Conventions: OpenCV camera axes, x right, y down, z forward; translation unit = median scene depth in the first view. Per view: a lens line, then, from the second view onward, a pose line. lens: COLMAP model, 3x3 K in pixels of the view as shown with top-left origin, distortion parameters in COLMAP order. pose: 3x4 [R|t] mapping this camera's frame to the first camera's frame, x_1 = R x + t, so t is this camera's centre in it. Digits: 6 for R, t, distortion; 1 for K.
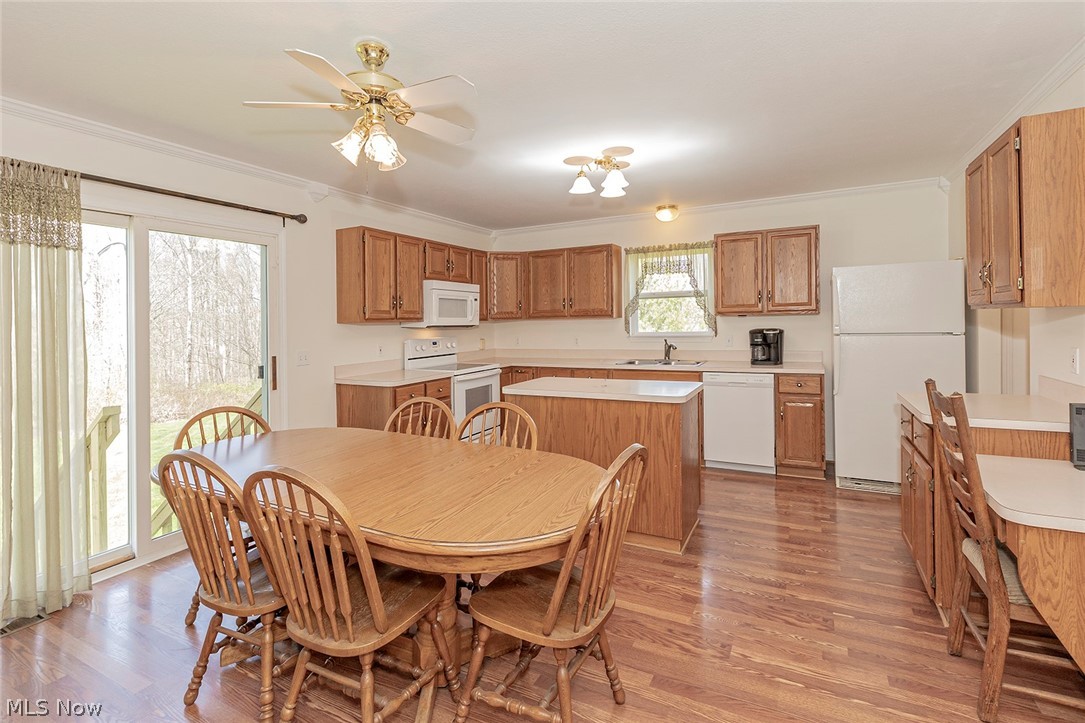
lens RADIAL K [[496.4, 0, 537.9], [0, 496.4, 362.3], [0, 0, 1]] dist [0.000111, -0.000006]
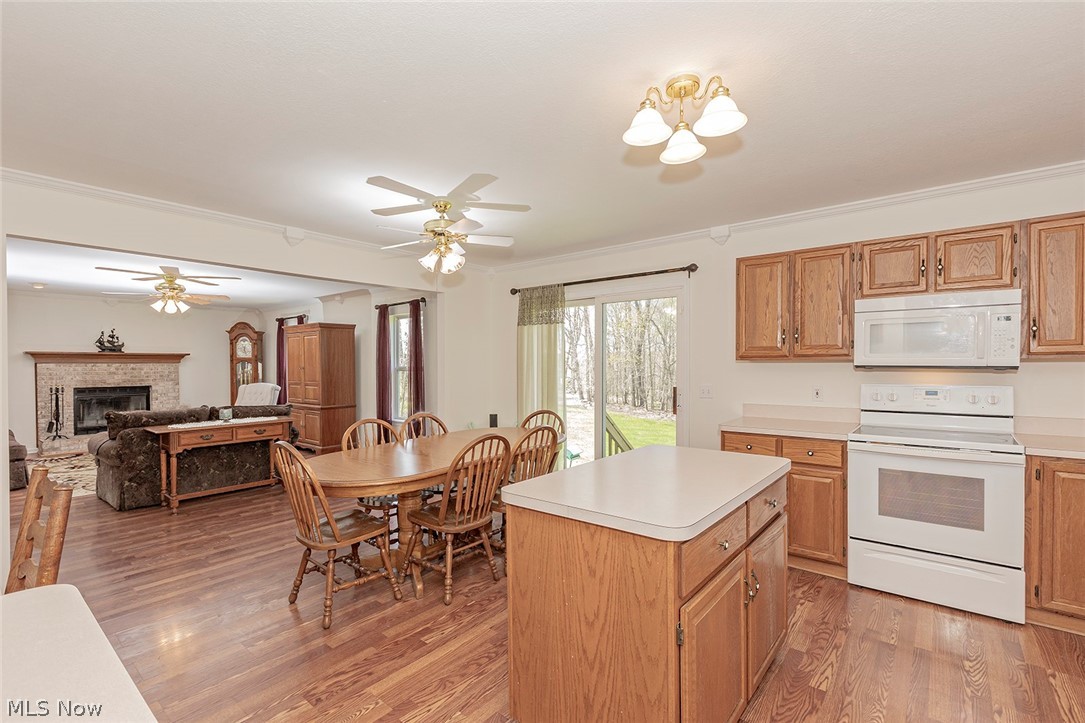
lens RADIAL K [[496.4, 0, 537.9], [0, 496.4, 362.3], [0, 0, 1]] dist [0.000111, -0.000006]
pose [[-0.208773, 0.006716, -0.977941, 0.711478], [-0.085089, 0.996060, 0.025005, -0.073222], [0.974255, 0.088432, -0.207379, 0.913642]]
